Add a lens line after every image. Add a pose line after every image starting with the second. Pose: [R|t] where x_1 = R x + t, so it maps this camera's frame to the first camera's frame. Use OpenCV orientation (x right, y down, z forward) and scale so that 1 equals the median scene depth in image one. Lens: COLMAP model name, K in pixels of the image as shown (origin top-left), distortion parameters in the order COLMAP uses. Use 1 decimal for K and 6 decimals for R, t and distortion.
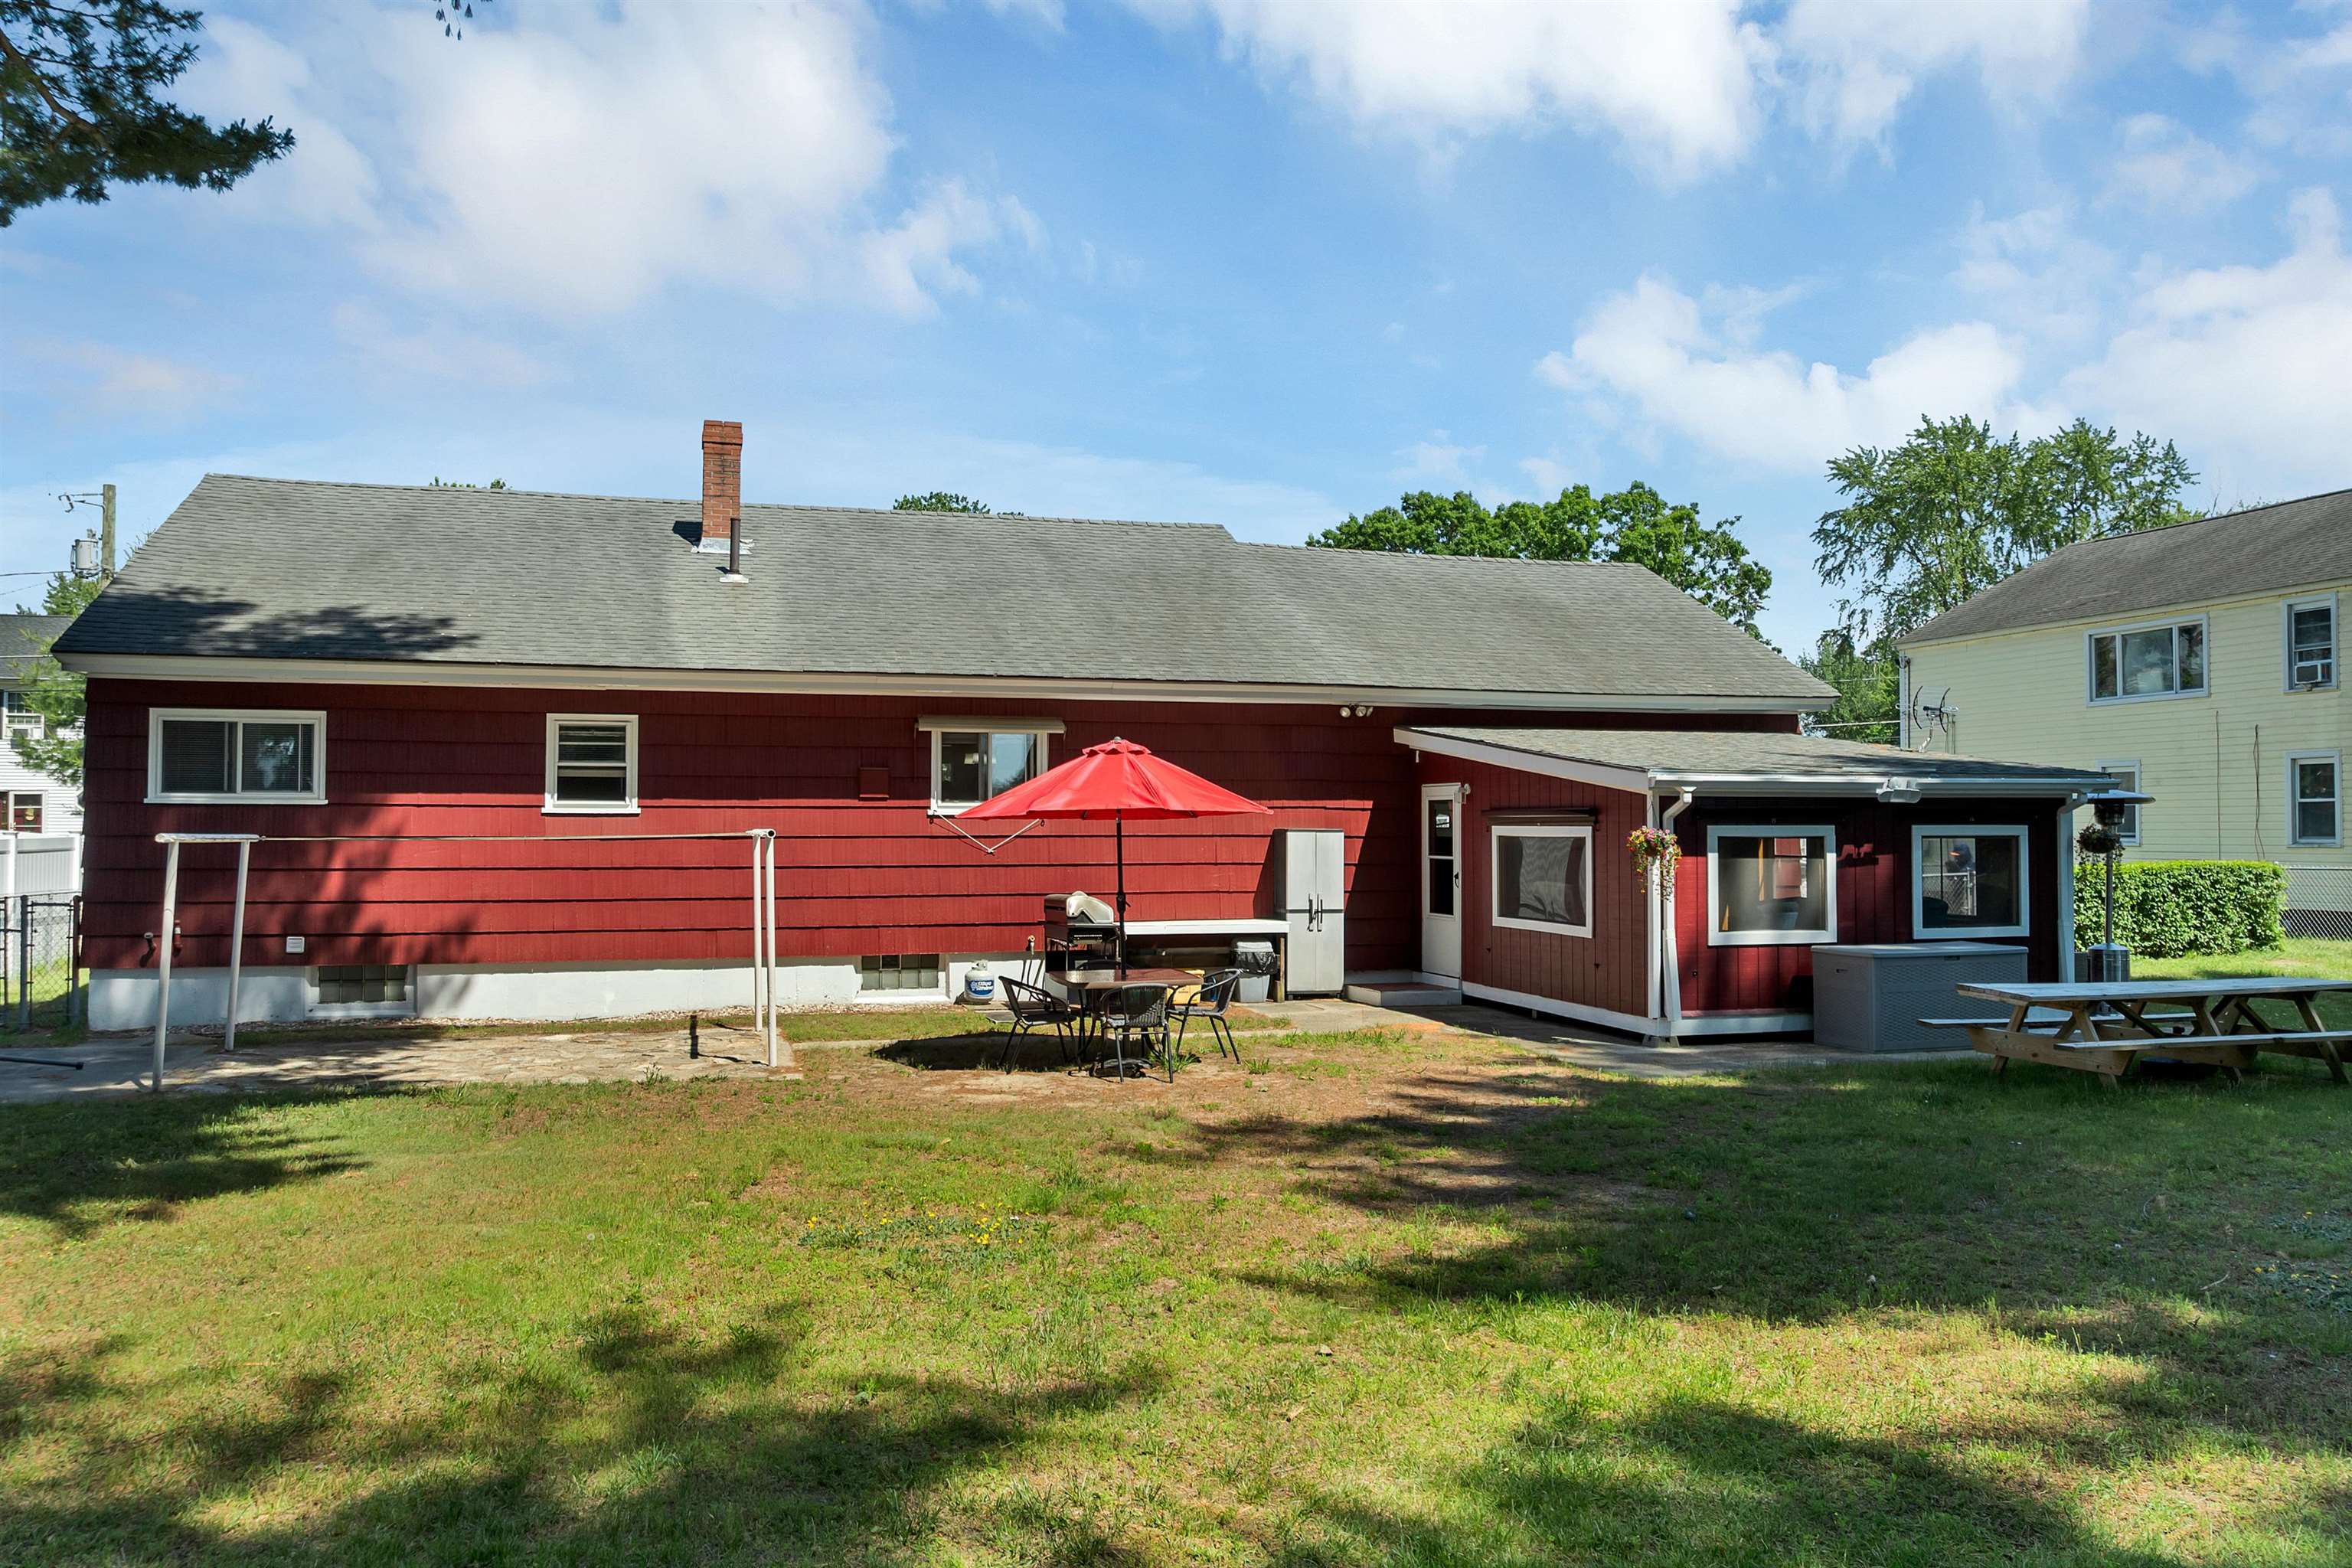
lens RADIAL K [[1603.1, 0, 1108.3], [0, 1603.1, 836.0], [0, 0, 1]] dist [-0.003387, -0.000941]
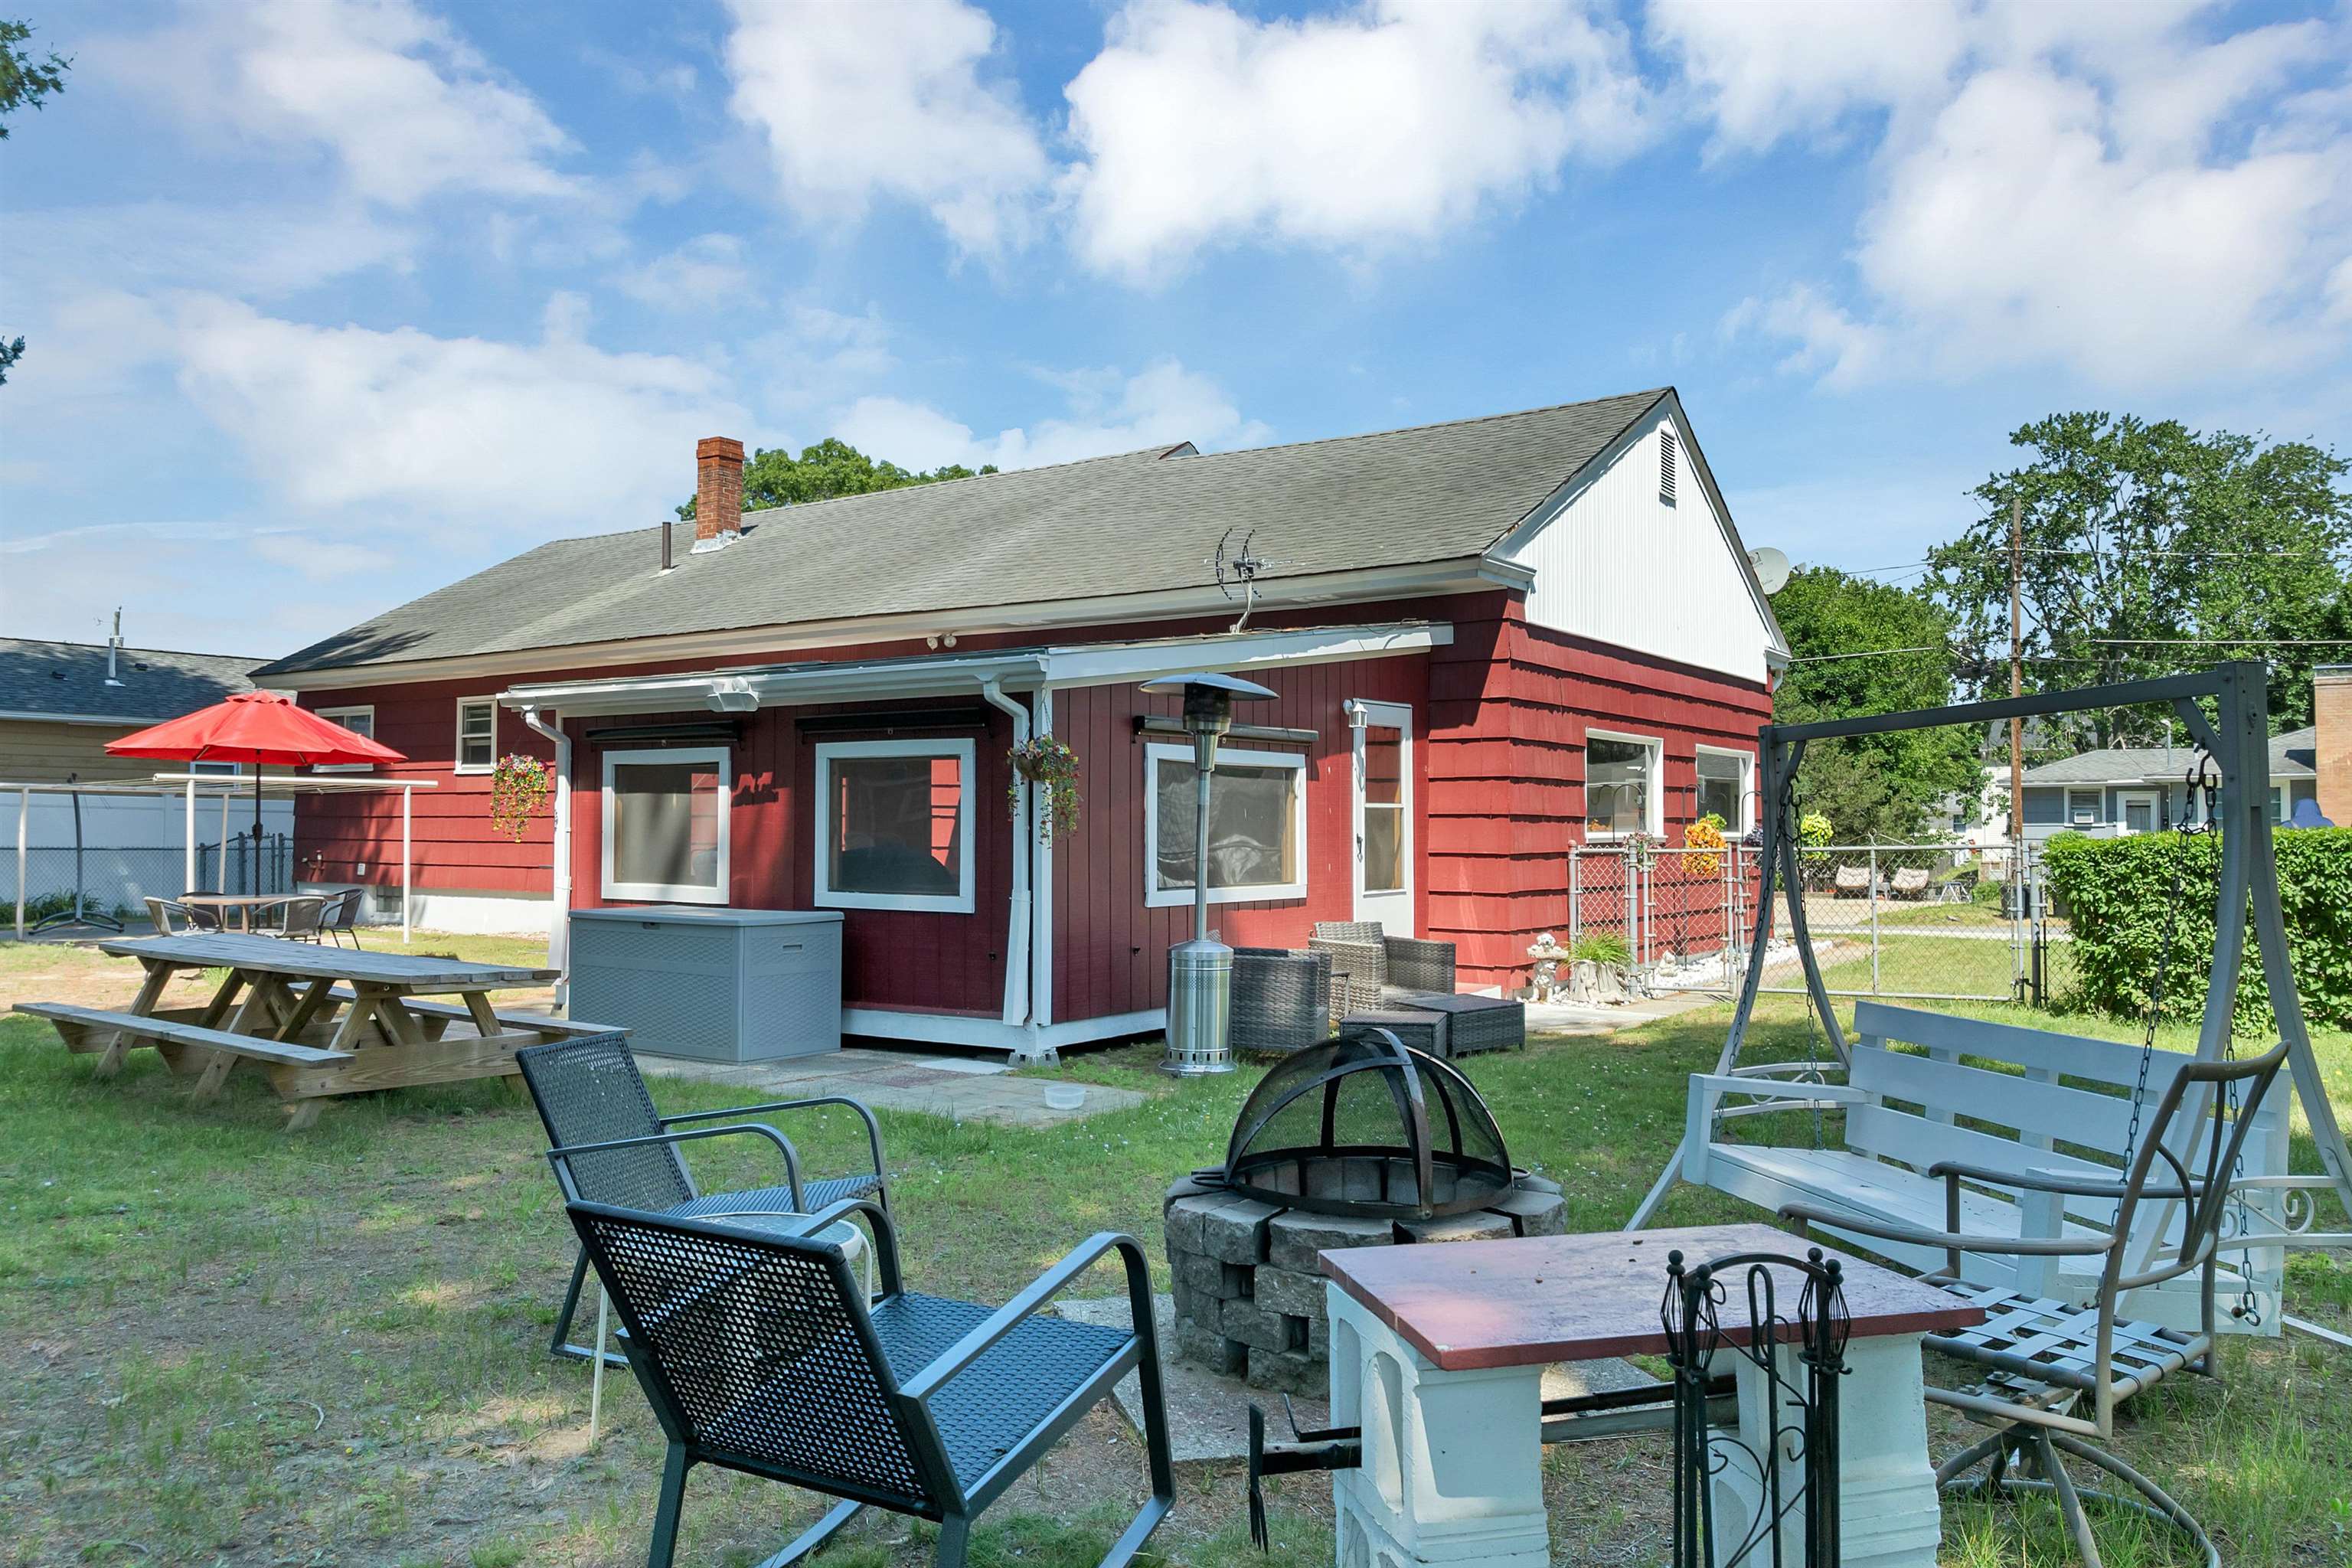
lens RADIAL K [[1656.8, 0, 1176.0], [0, 1656.8, 784.0], [0, 0, 1]] dist [-0.027021, -0.000500]
pose [[0.635667, -0.017955, -0.771754, 1.173745], [-0.002955, 0.999666, -0.025691, 0.028865], [0.771957, 0.018611, 0.635402, 0.663654]]
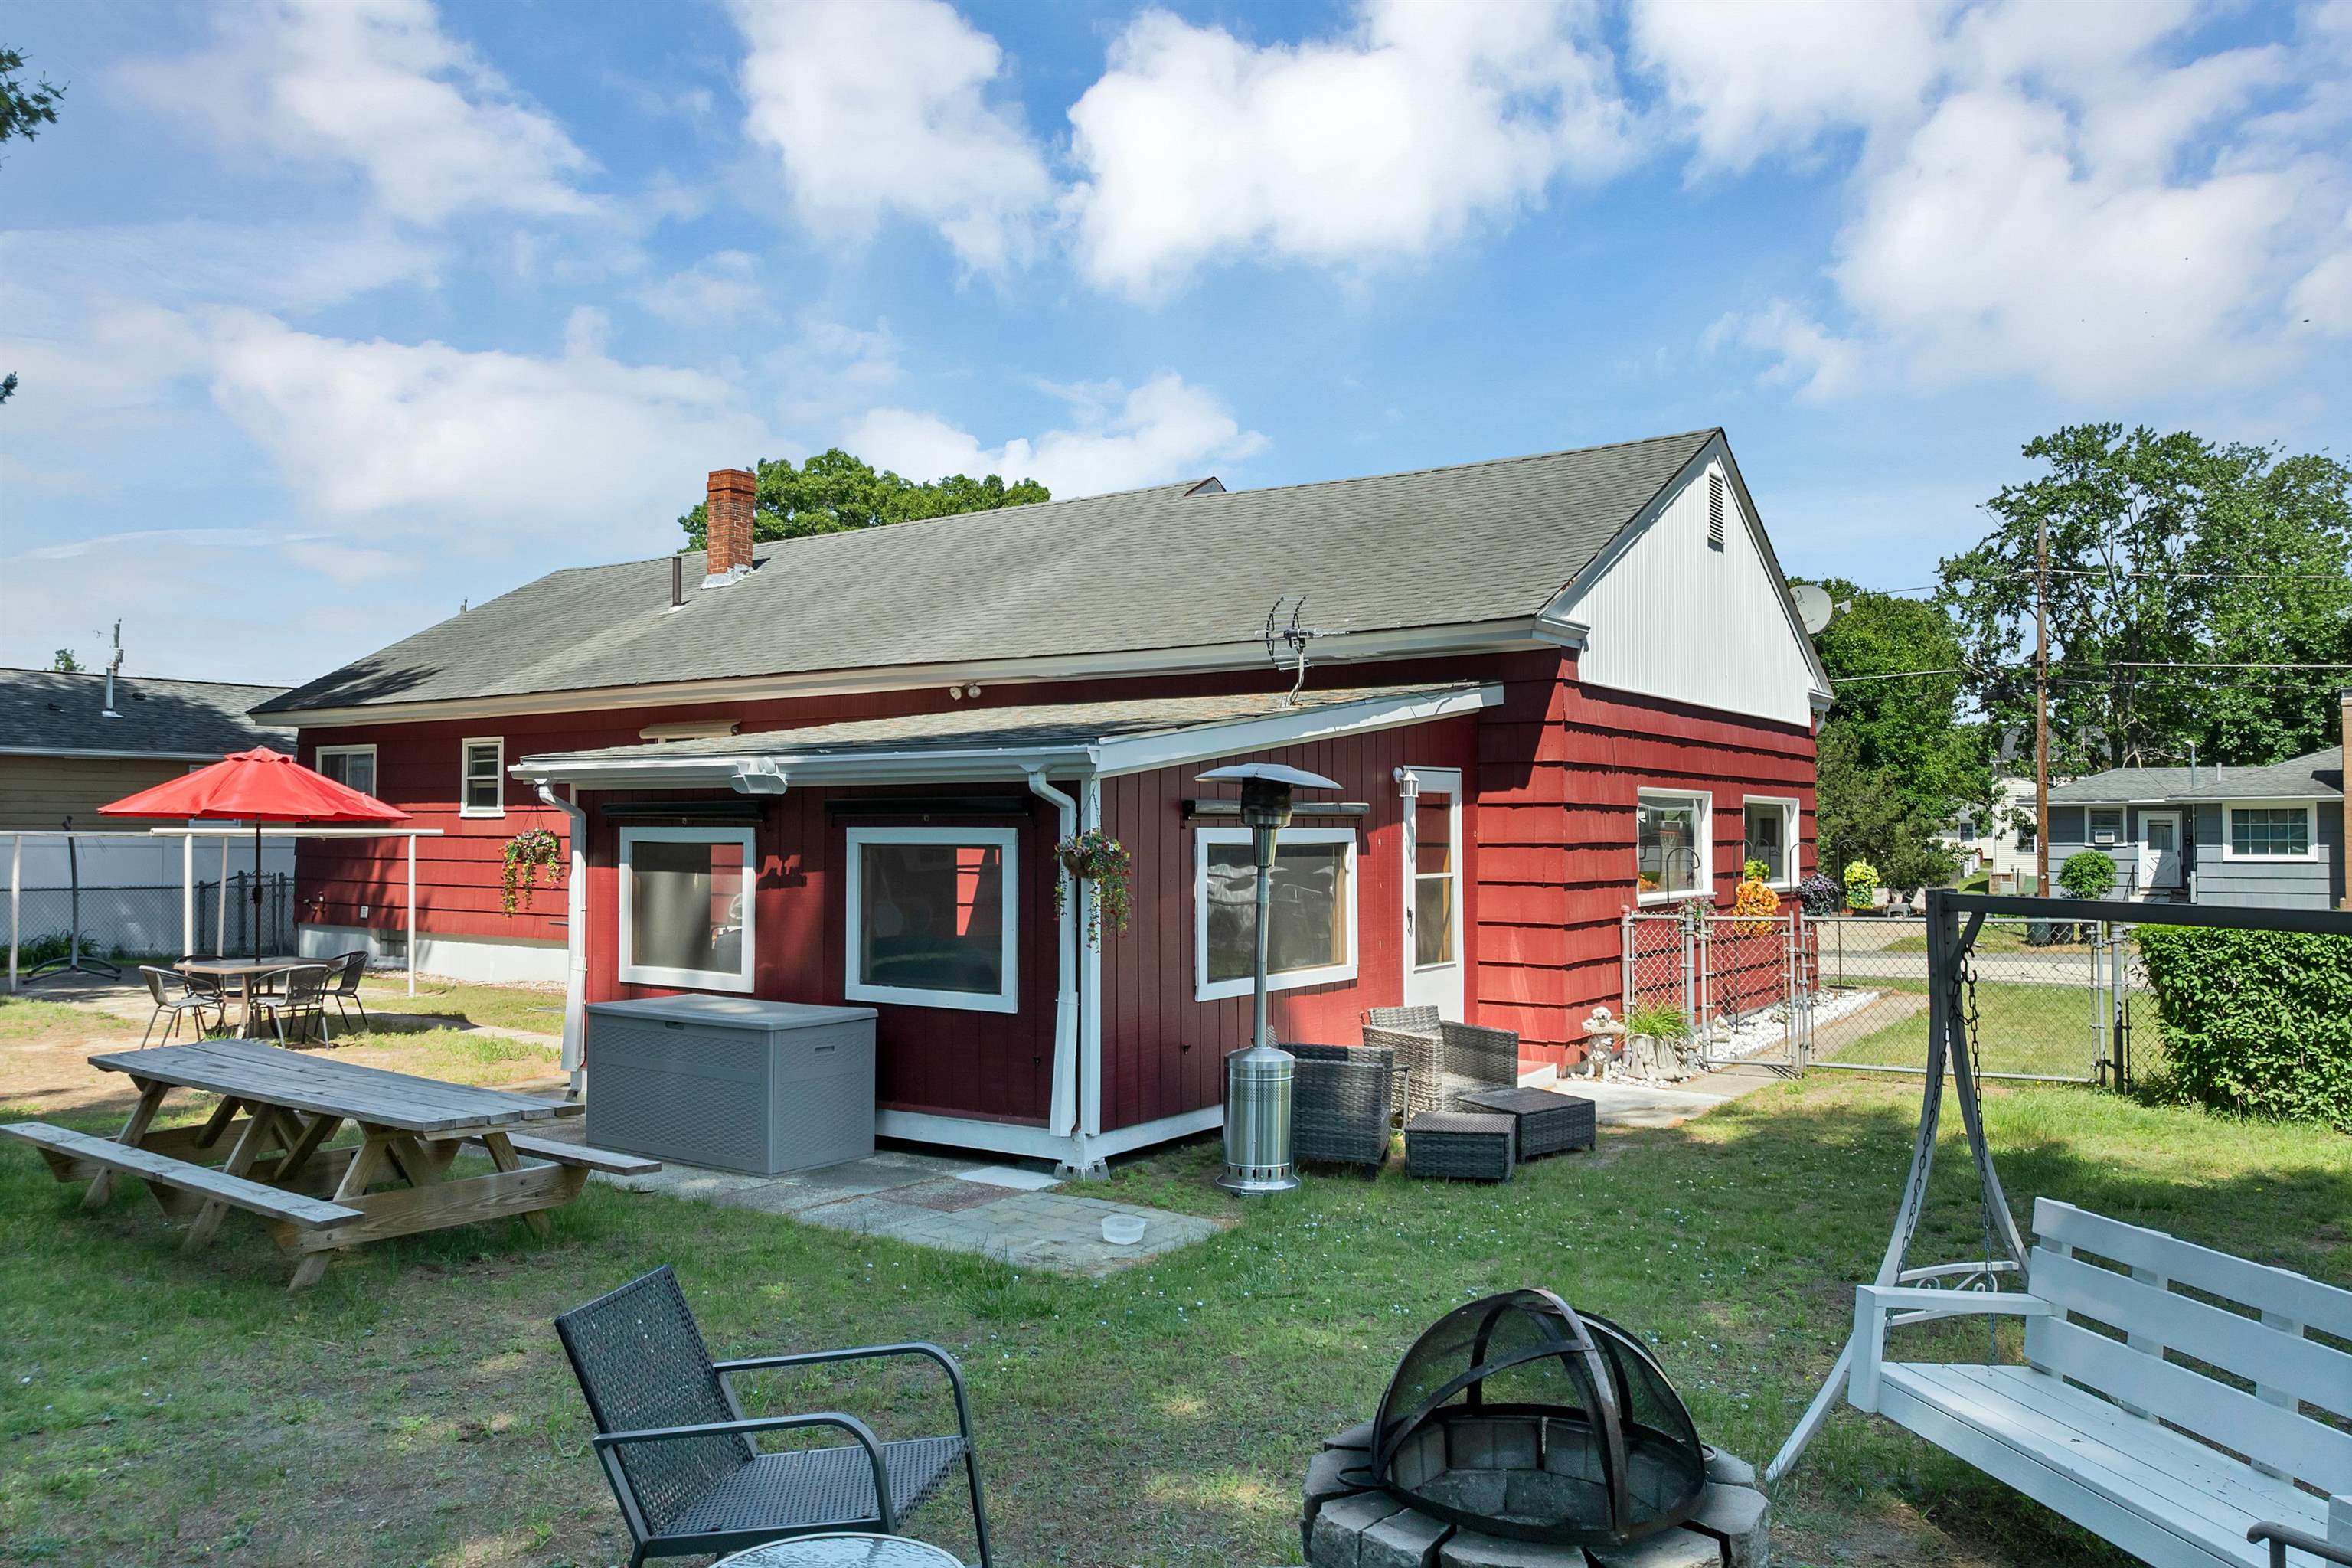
lens RADIAL K [[1656.7, 0, 1177.4], [0, 1656.7, 779.3], [0, 0, 1]] dist [-0.033293, 0.010092]
pose [[0.636276, -0.022182, -0.771142, 1.131578], [-0.001440, 0.999551, -0.029941, -0.006879], [0.771460, 0.020161, 0.635958, 0.670863]]
